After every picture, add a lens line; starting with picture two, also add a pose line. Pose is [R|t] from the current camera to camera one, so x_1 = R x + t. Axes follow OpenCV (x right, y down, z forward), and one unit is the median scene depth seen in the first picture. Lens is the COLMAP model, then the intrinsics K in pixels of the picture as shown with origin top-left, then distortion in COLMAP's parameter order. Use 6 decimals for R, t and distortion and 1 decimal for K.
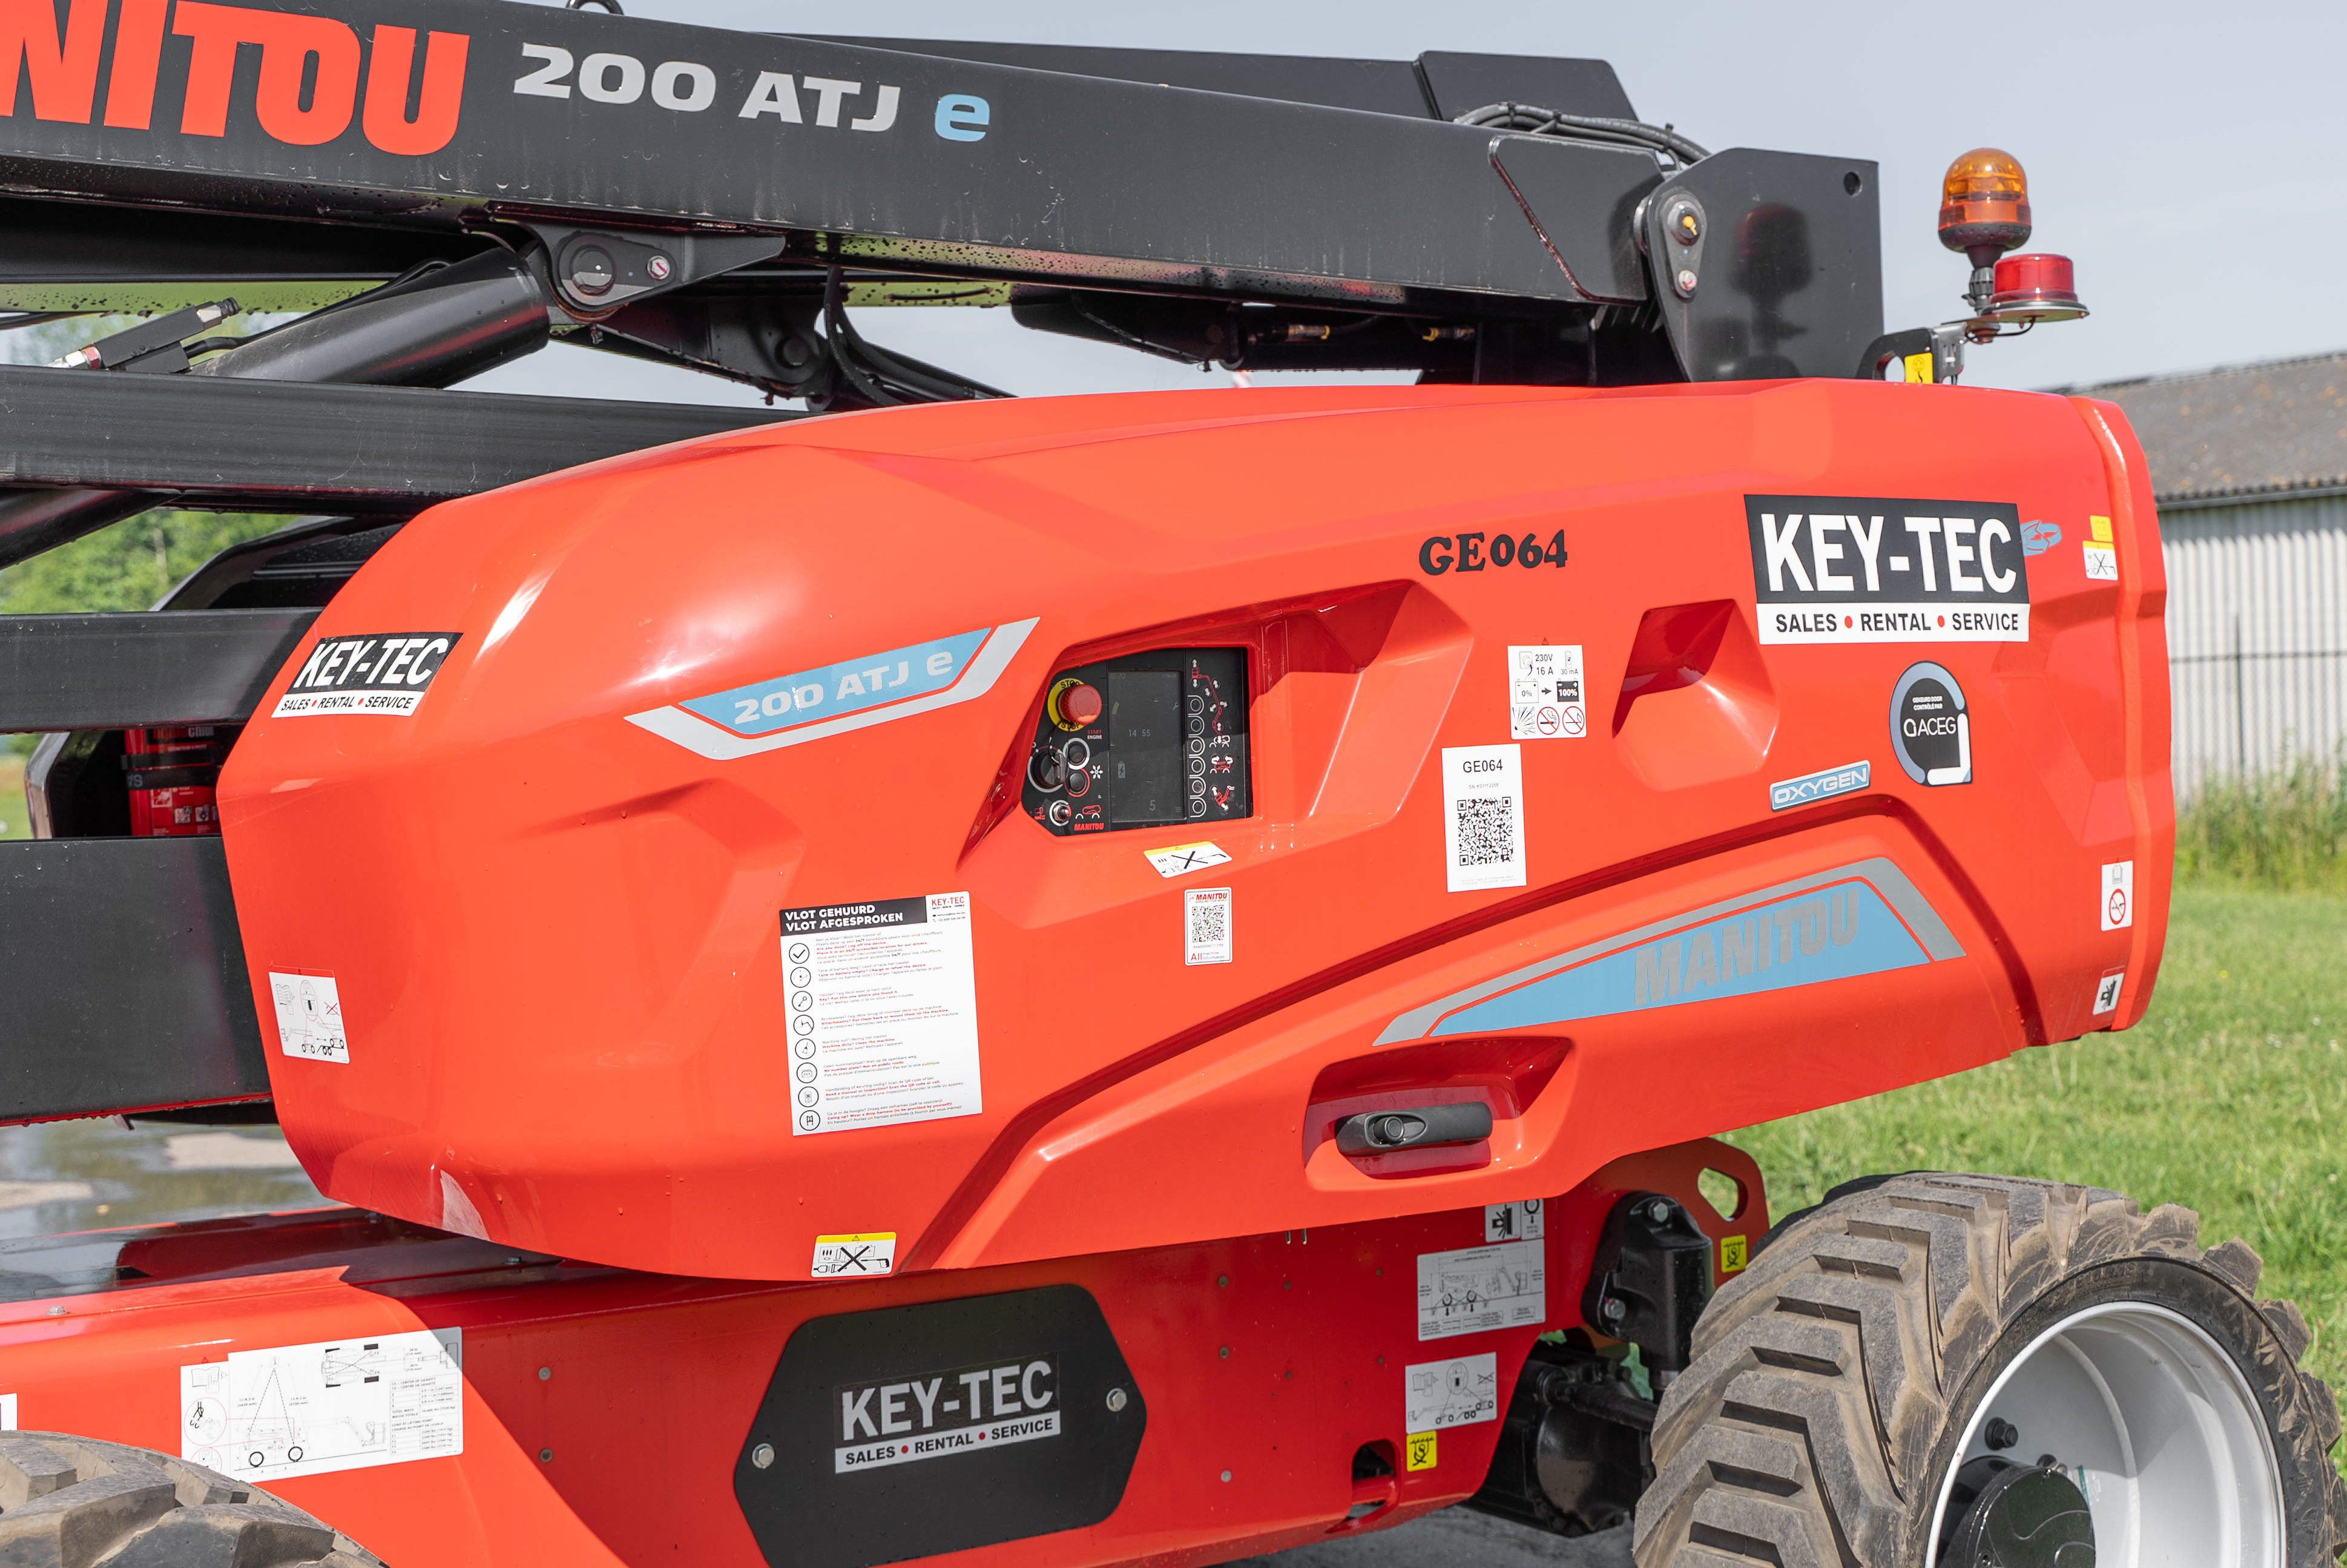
lens RADIAL K [[3116.3, 0, 1166.0], [0, 3116.3, 784.4], [0, 0, 1]] dist [-0.009648, 0.000000]
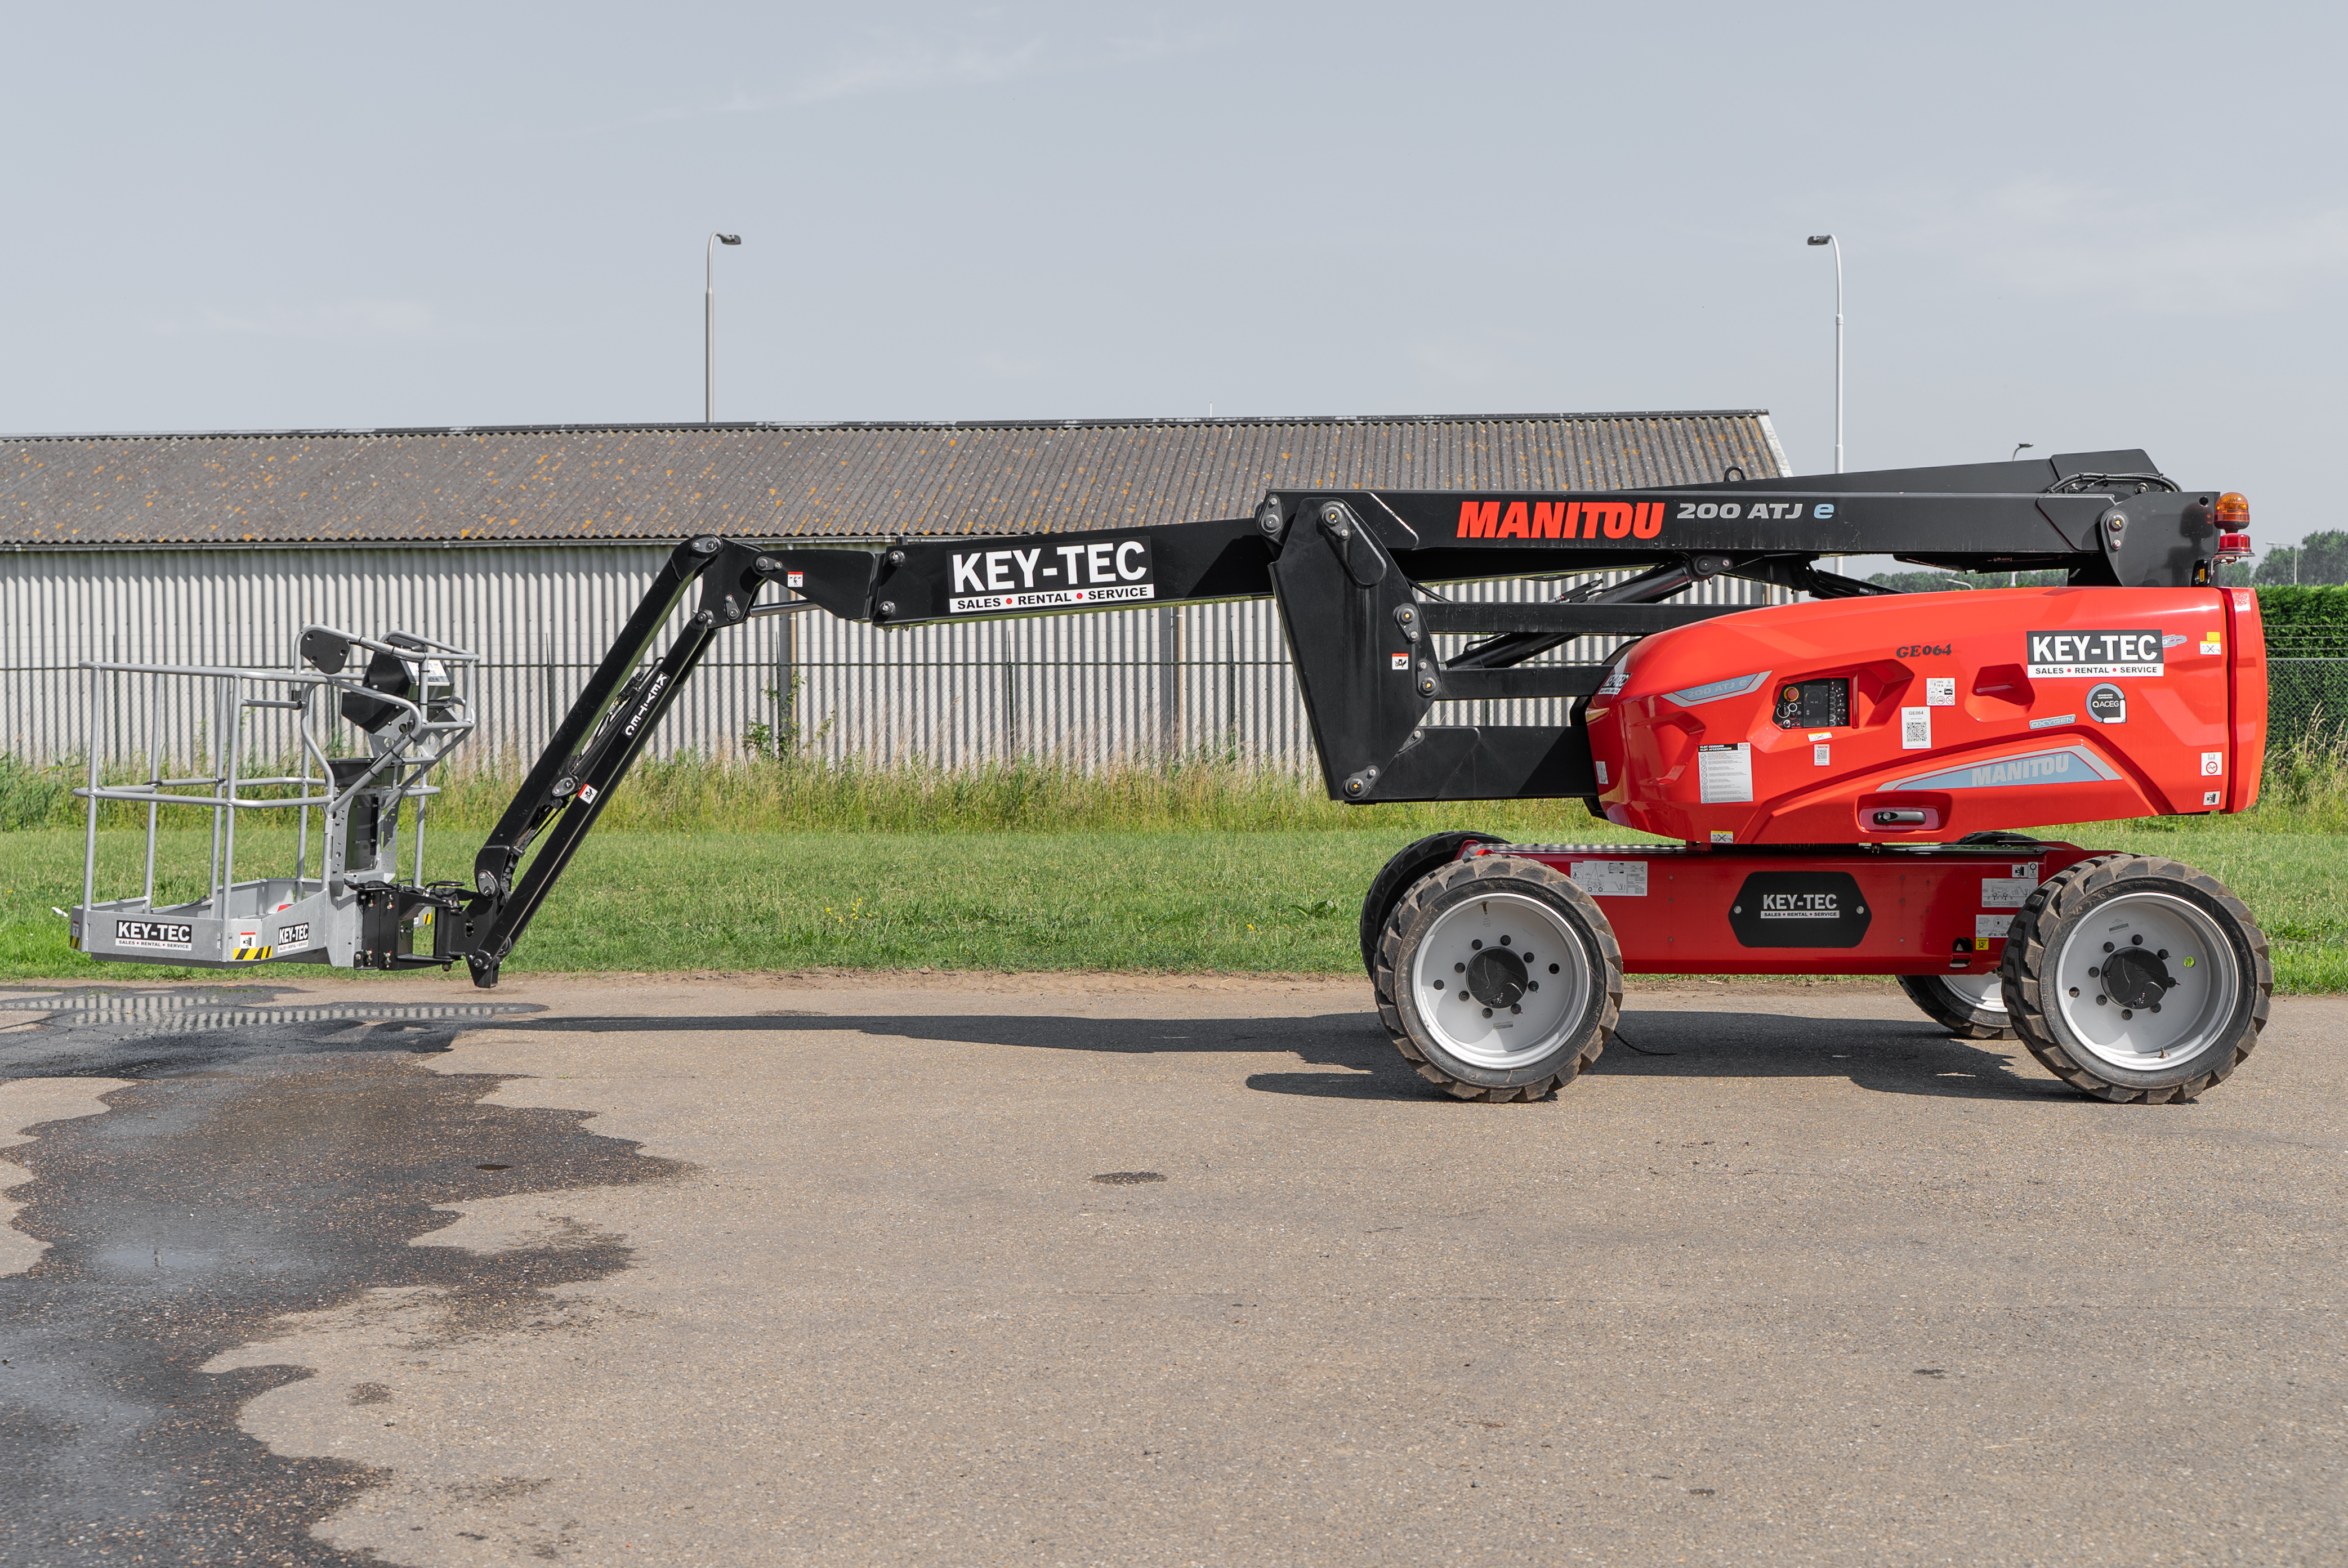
lens RADIAL K [[2755.3, 0, 1166.2], [0, 2755.3, 803.0], [0, 0, 1]] dist [-0.011195, 0.000000]
pose [[0.805565, 0.038075, -0.591283, 1.225772], [-0.023416, 0.999199, 0.032441, 0.014265], [0.592045, -0.012287, 0.805811, -1.934267]]
